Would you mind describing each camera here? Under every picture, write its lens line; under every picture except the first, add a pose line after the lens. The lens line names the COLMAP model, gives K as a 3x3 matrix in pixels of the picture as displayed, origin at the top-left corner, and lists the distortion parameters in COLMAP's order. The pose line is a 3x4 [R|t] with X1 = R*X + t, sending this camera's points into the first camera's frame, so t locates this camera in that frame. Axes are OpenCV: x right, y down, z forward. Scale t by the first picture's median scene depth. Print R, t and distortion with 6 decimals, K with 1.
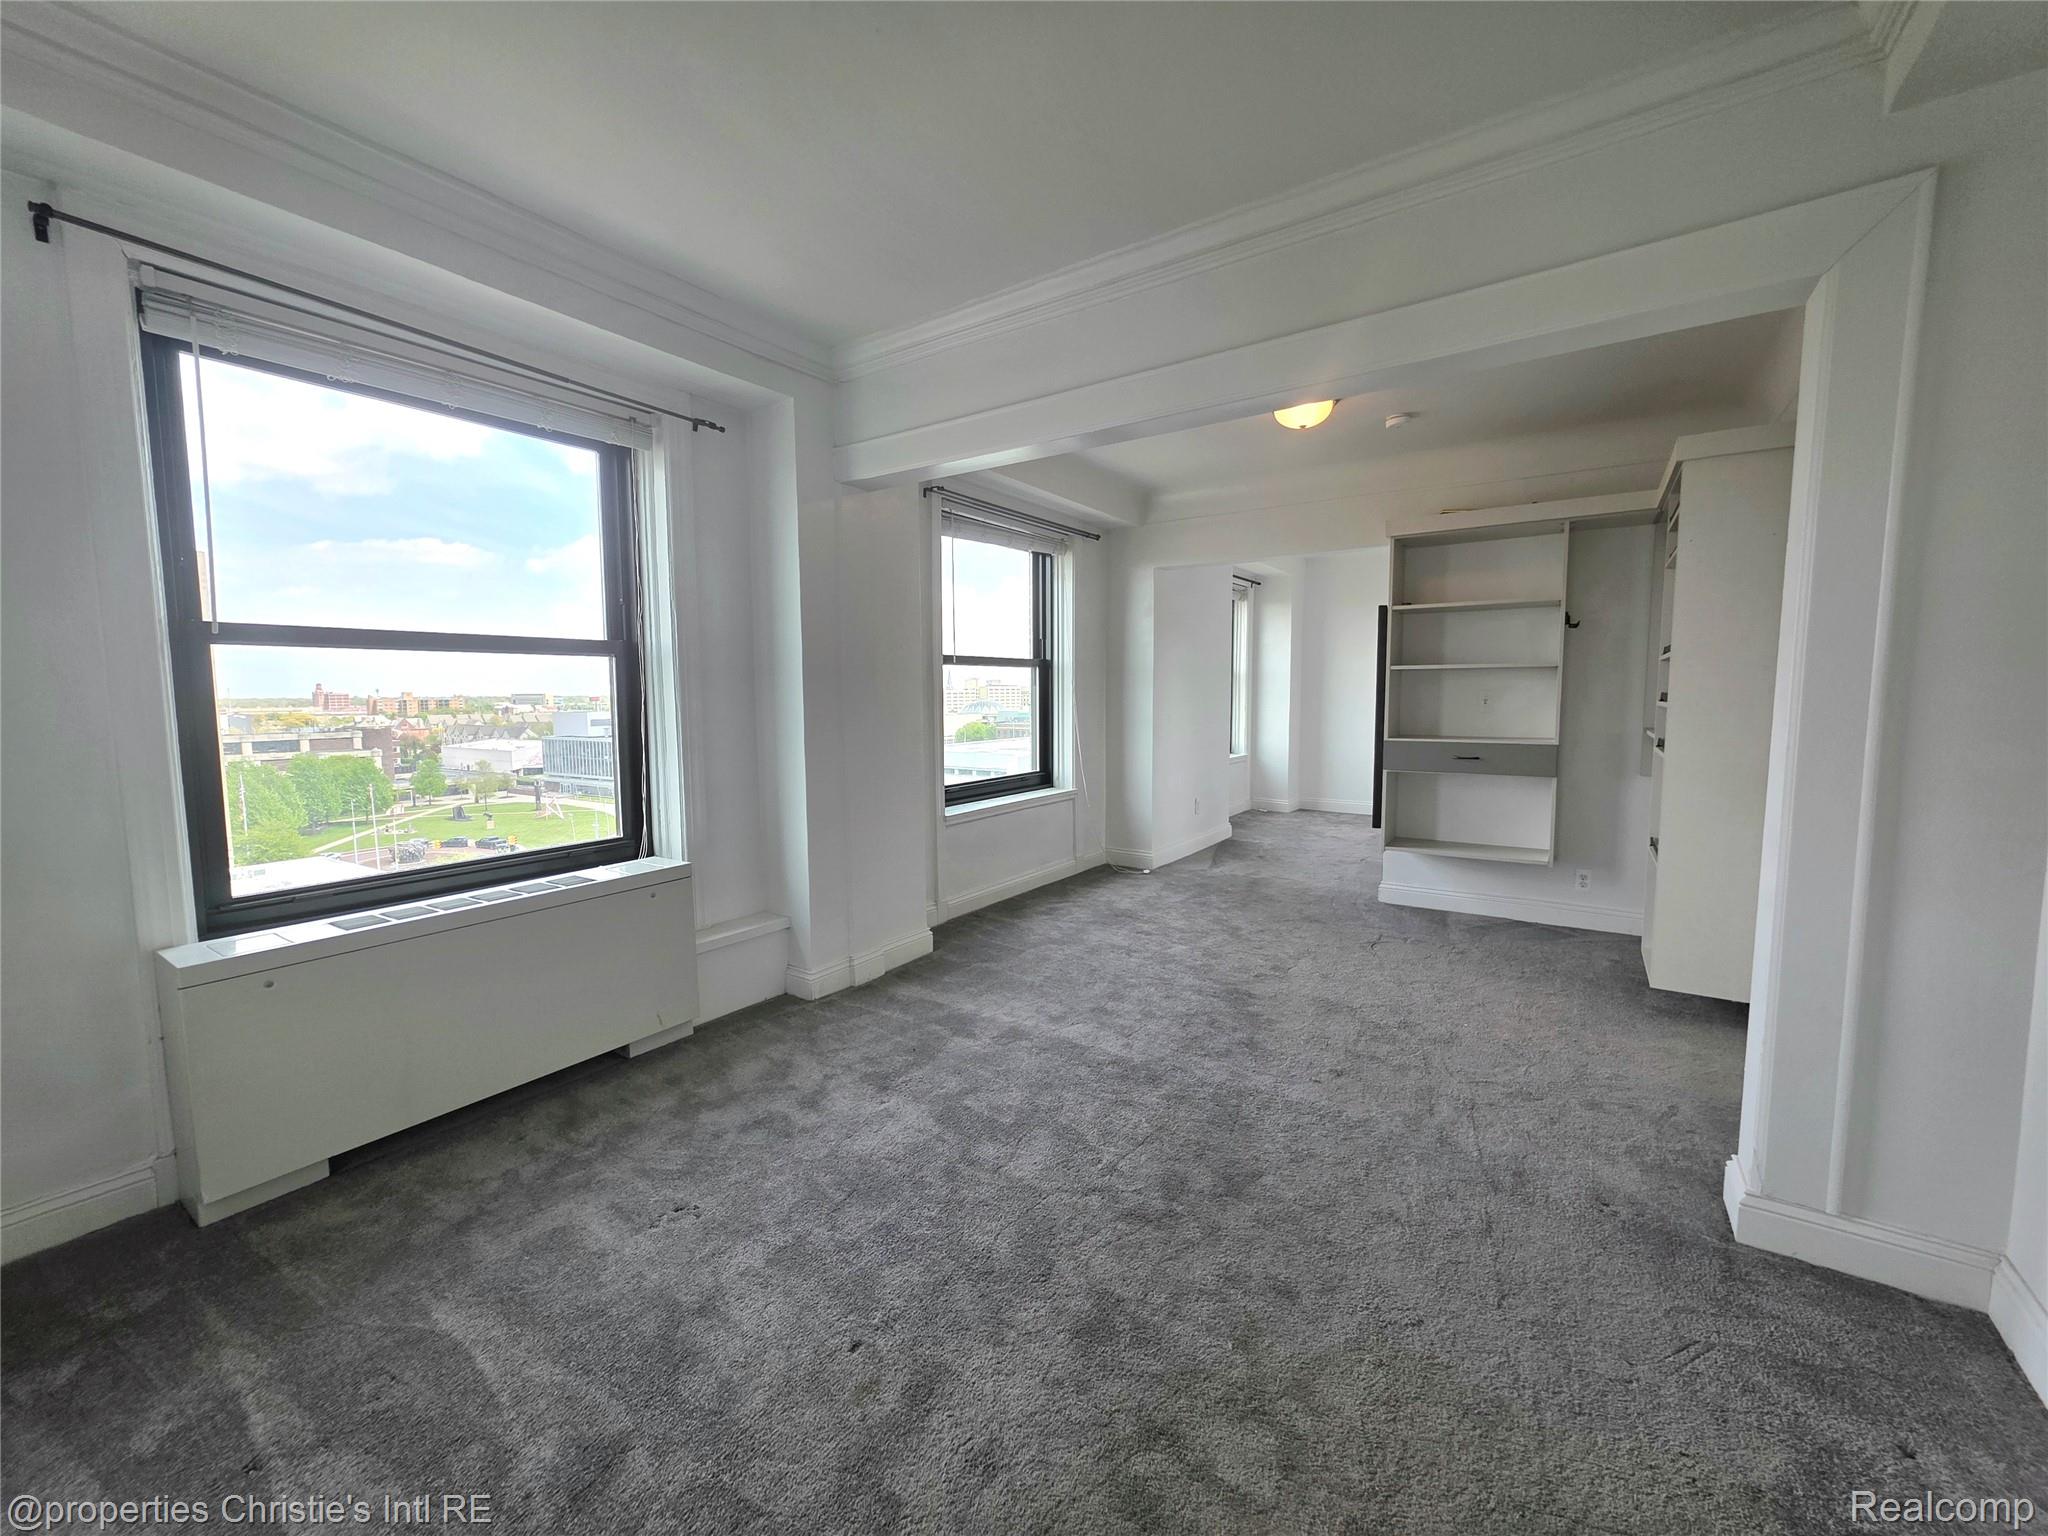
lens RADIAL K [[823.3, 0, 1021.9], [0, 823.3, 766.3], [0, 0, 1]] dist [0.000409, 0.000323]
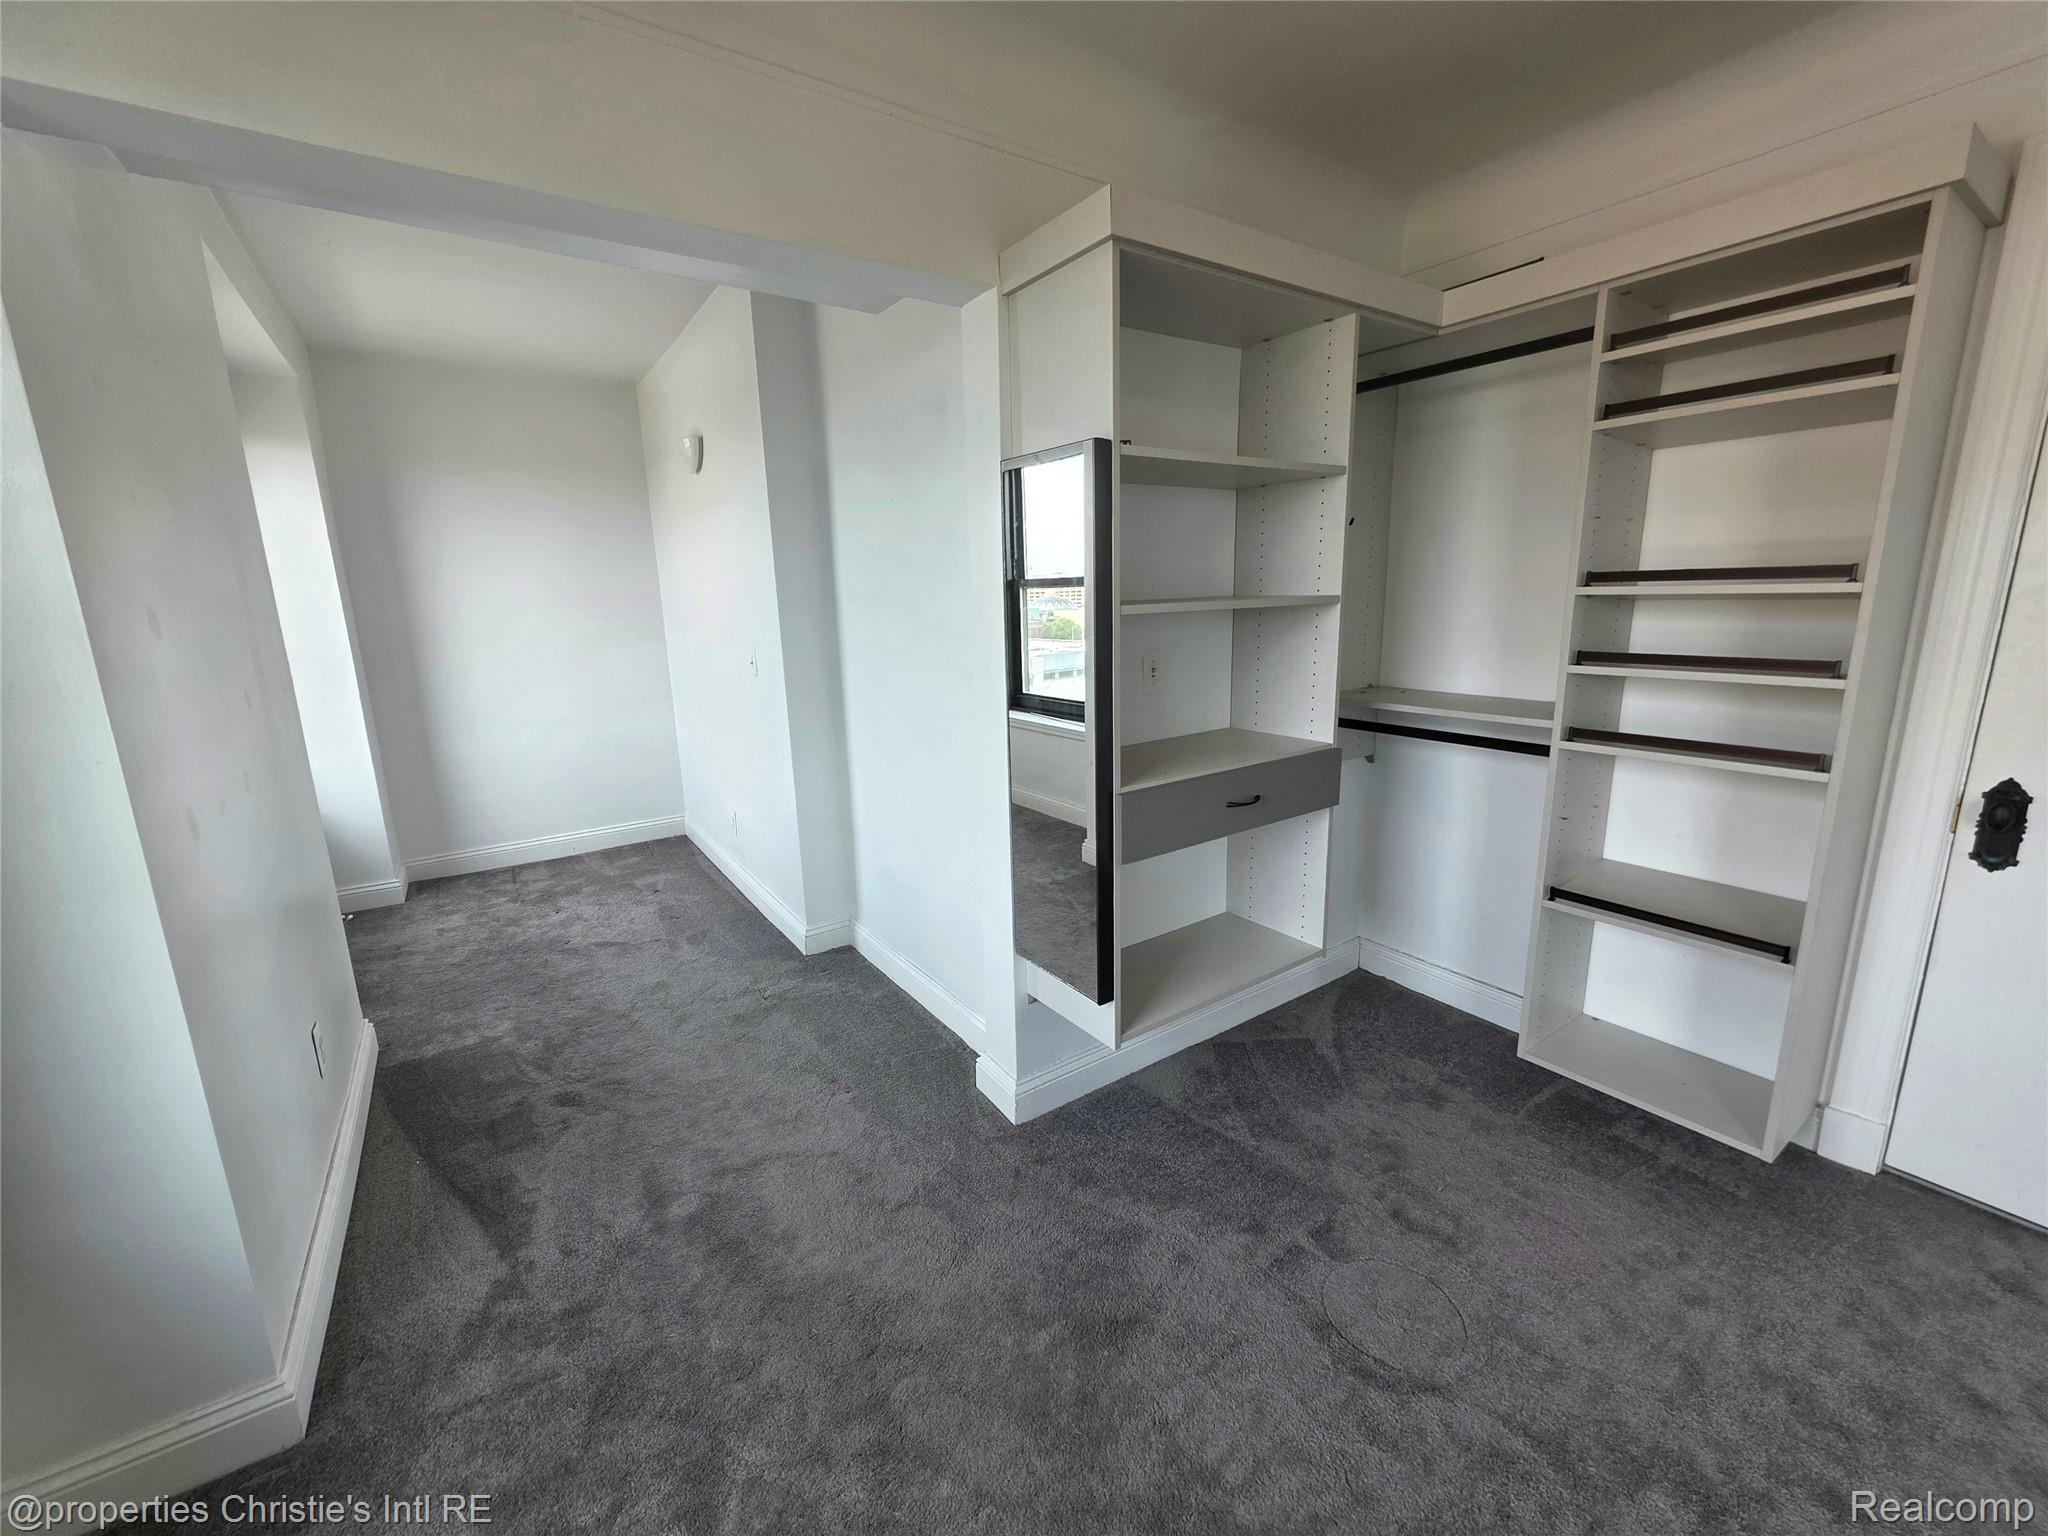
lens RADIAL K [[823.3, 0, 1021.9], [0, 823.3, 766.3], [0, 0, 1]] dist [0.000409, 0.000323]
pose [[0.363036, -0.197513, 0.910601, 0.073252], [0.105839, 0.979691, 0.170304, -0.131966], [-0.925745, 0.034550, 0.376568, 1.006627]]
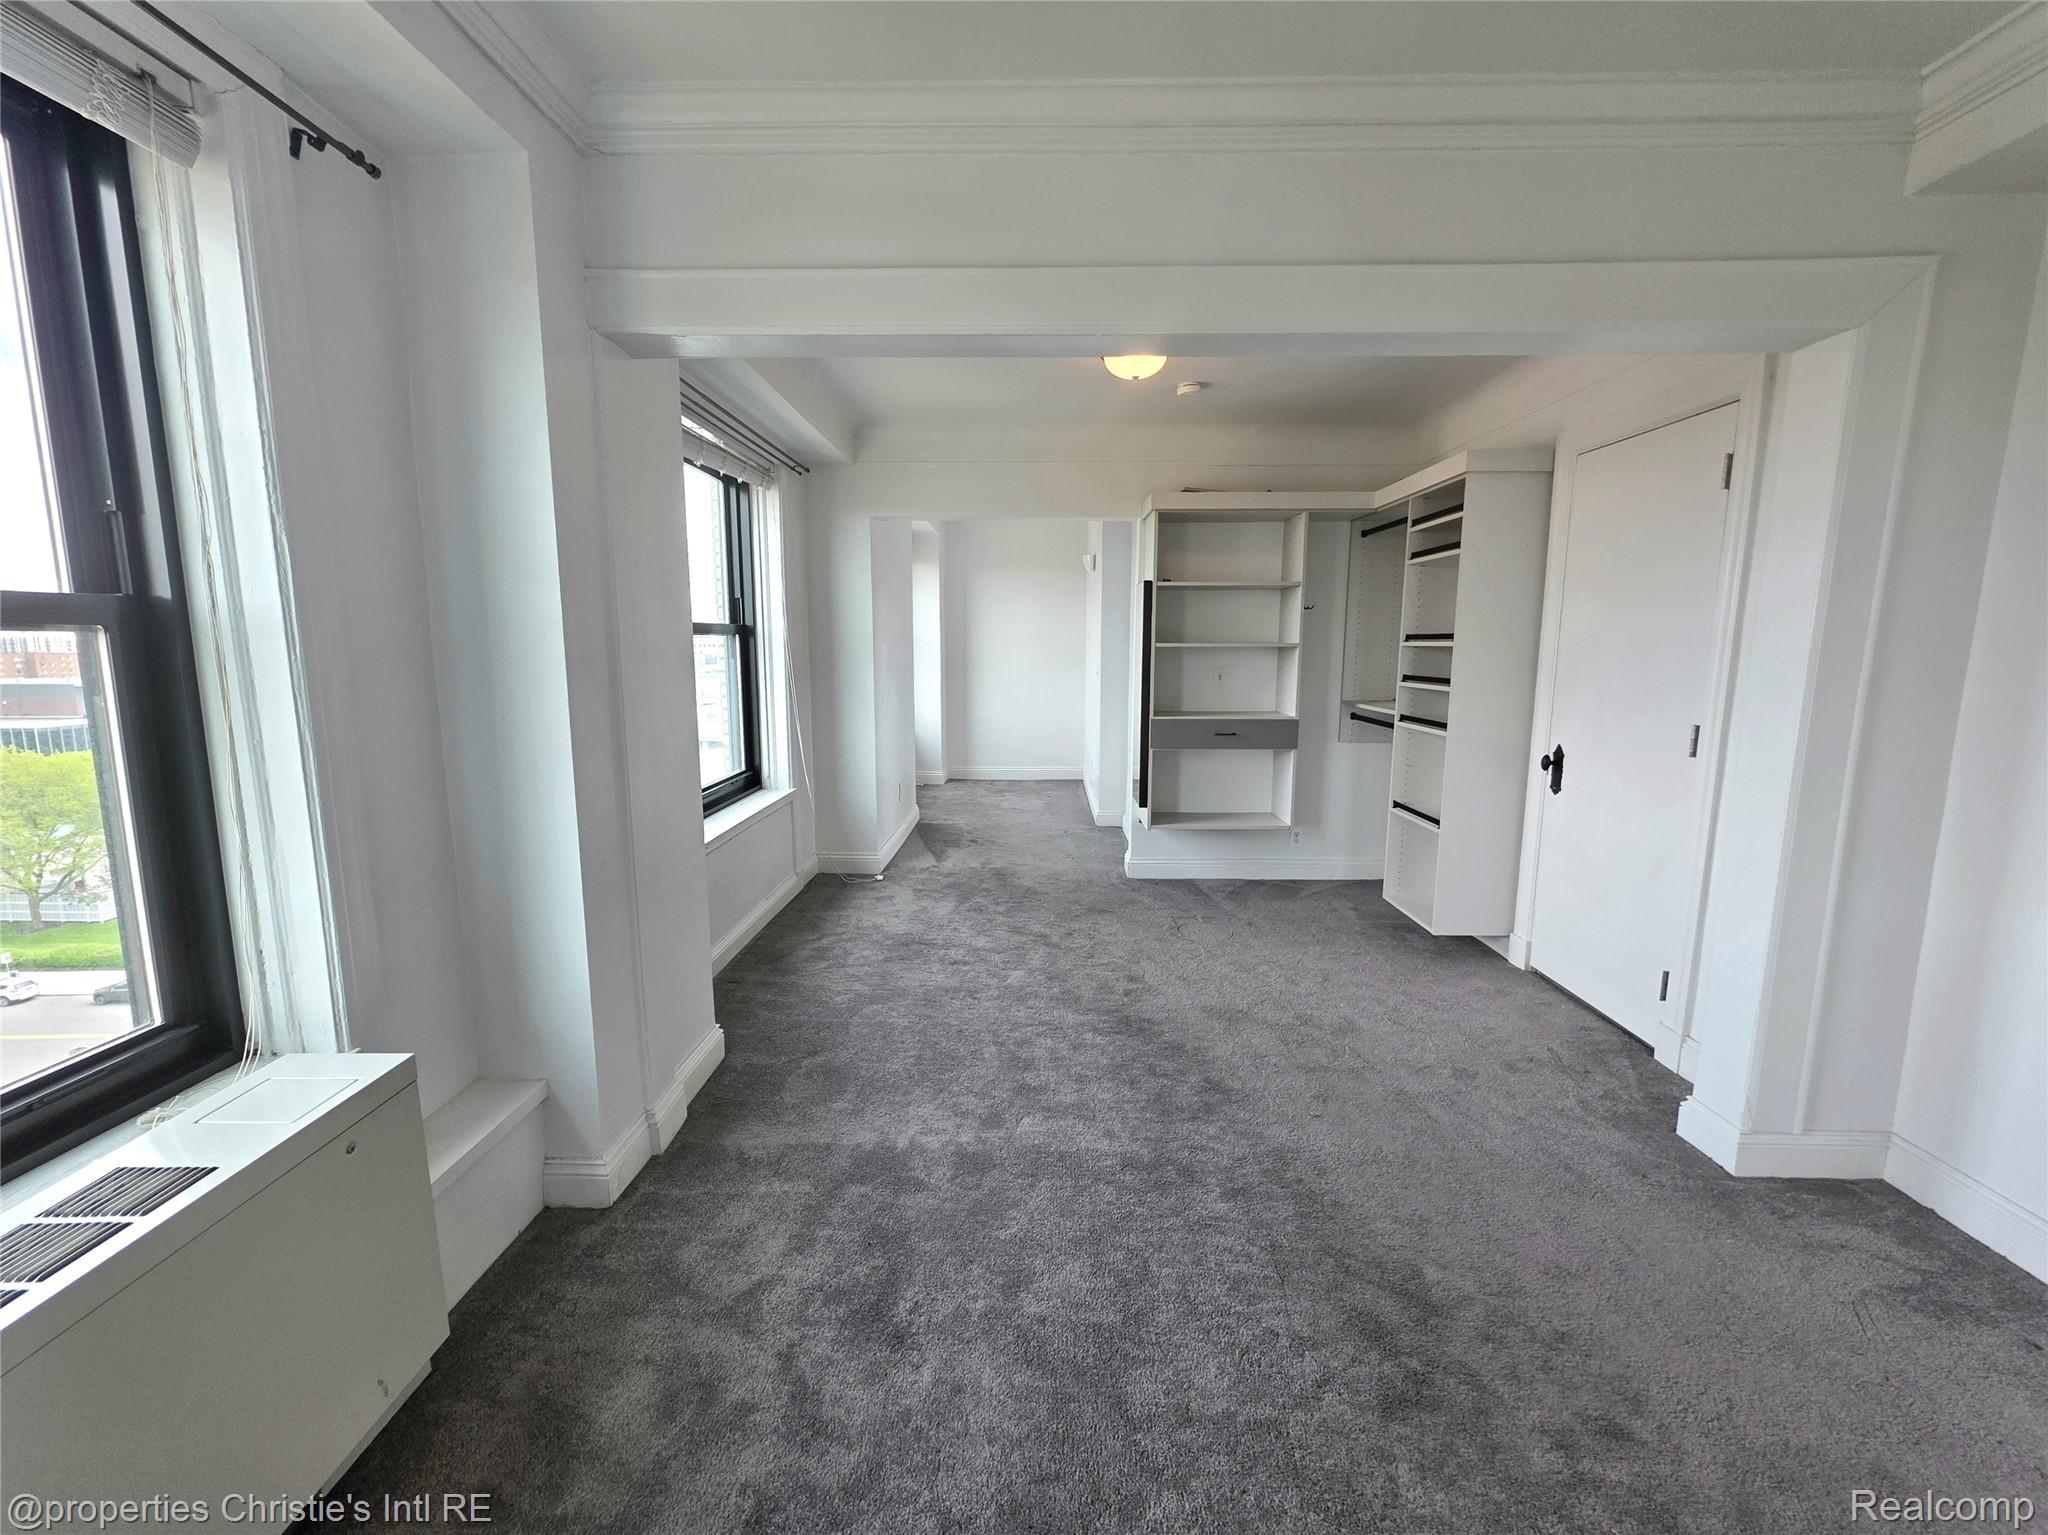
lens RADIAL K [[834.9, 0, 1026.9], [0, 834.9, 764.7], [0, 0, 1]] dist [0.001136, 0.000440]
pose [[0.832791, -0.072368, 0.548837, -0.264532], [0.042600, 0.996856, 0.066803, -0.056471], [-0.551946, -0.032252, 0.833256, 0.278619]]
